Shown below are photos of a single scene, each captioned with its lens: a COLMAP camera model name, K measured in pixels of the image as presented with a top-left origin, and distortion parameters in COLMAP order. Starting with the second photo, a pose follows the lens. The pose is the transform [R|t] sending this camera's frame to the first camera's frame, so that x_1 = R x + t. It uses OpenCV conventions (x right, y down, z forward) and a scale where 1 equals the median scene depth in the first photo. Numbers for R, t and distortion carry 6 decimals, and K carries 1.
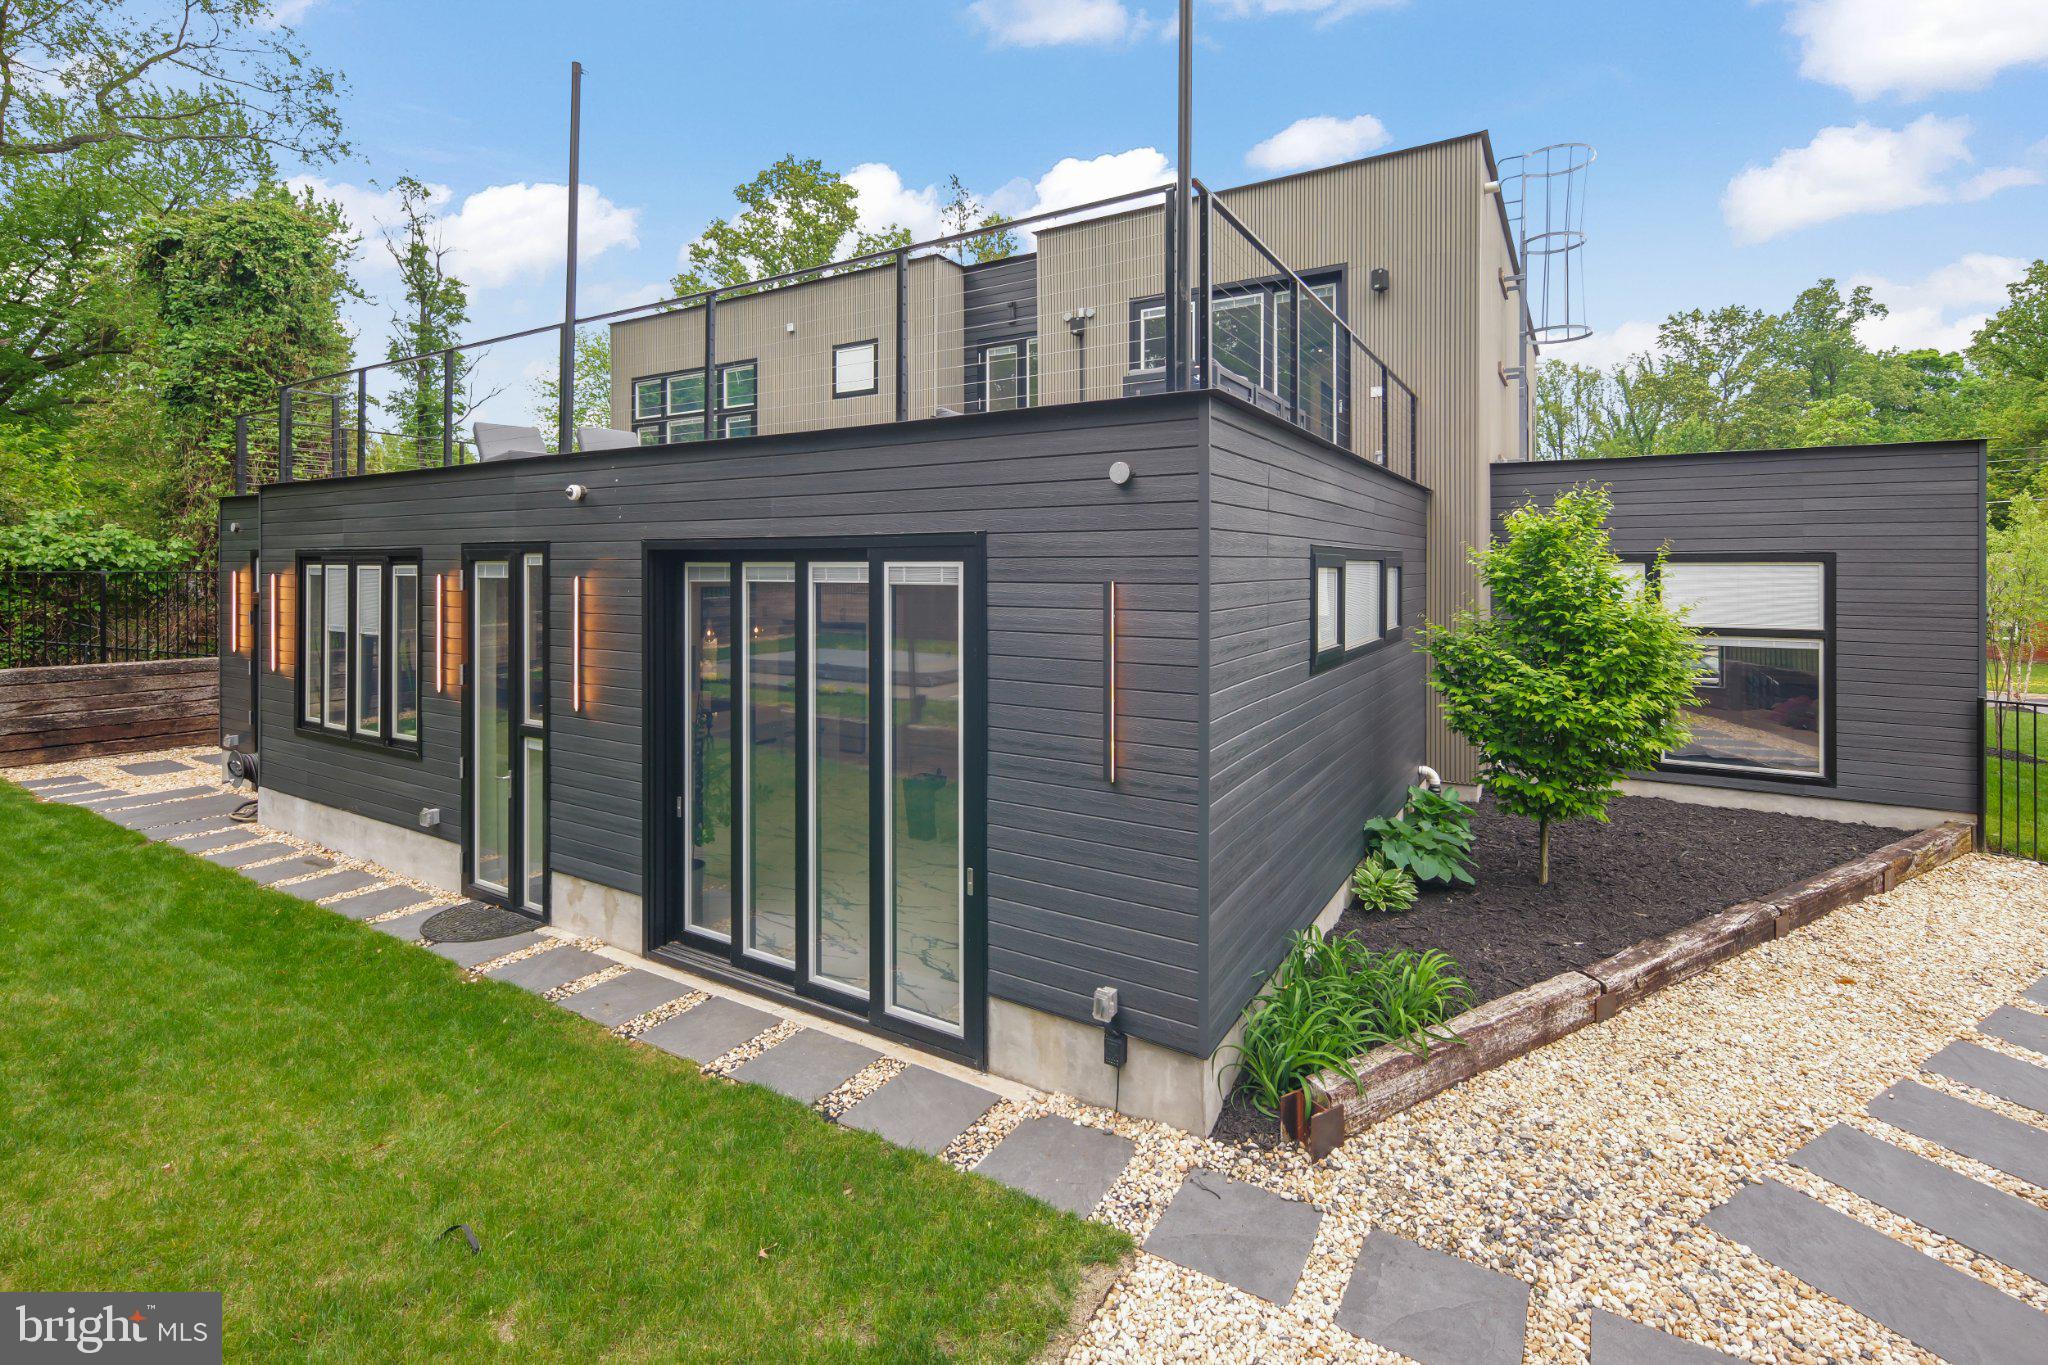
lens RADIAL K [[916.0, 0, 1041.8], [0, 916.0, 563.2], [0, 0, 1]] dist [0.002523, -0.000841]
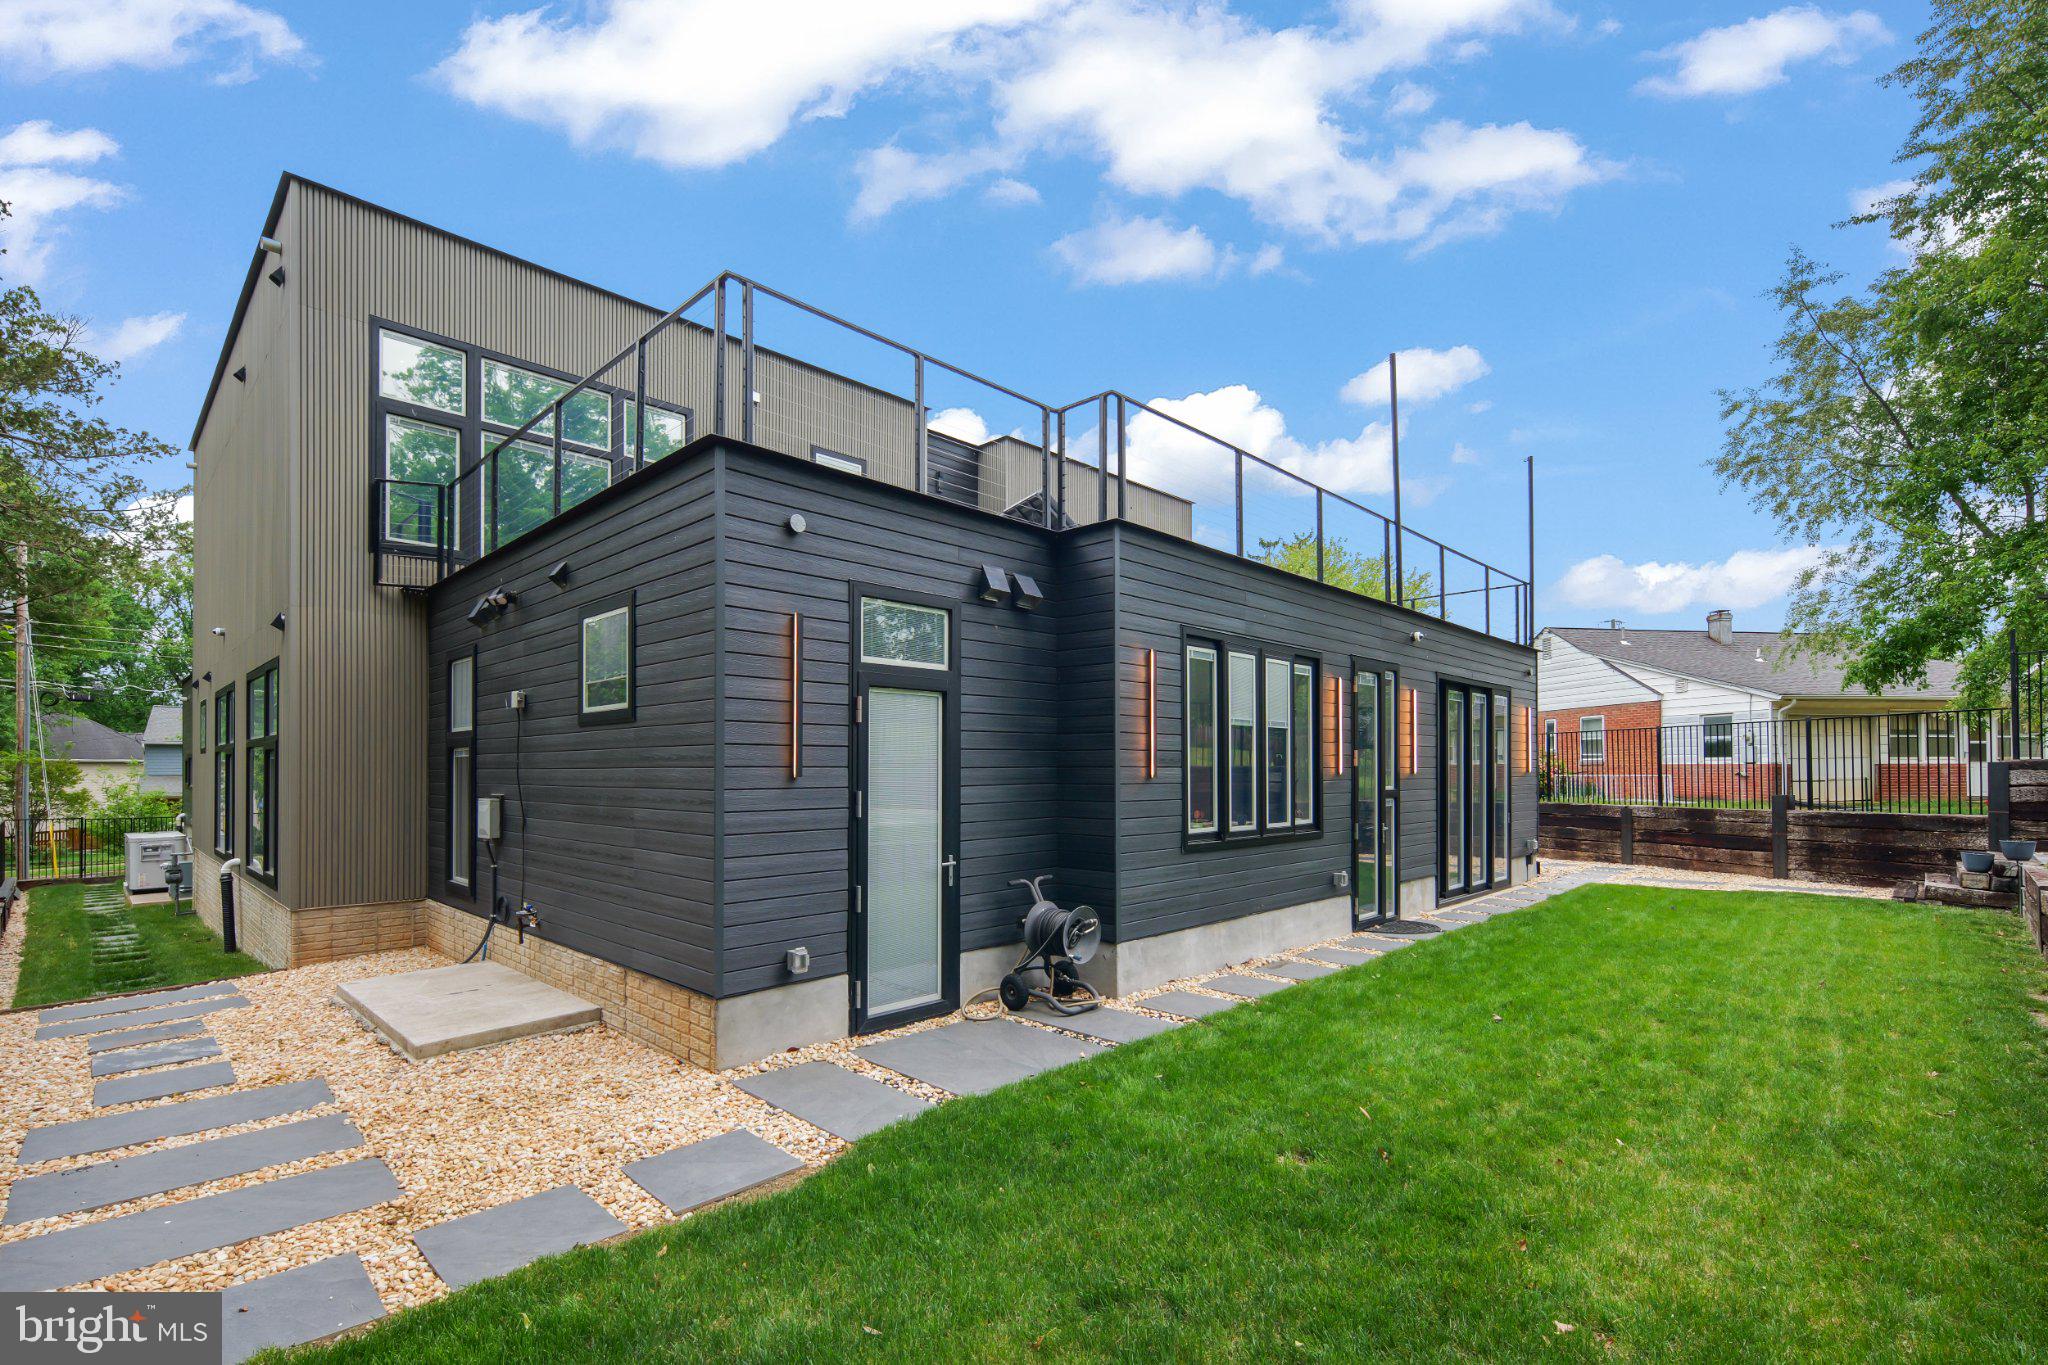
lens RADIAL K [[914.9, 0, 1022.2], [0, 914.9, 766.7], [0, 0, 1]] dist [0.007322, 0.000000]
pose [[0.236454, 0.005063, 0.971629, -1.881248], [0.000564, 0.999986, -0.005348, 0.132528], [-0.971642, 0.001812, 0.236448, 1.092602]]
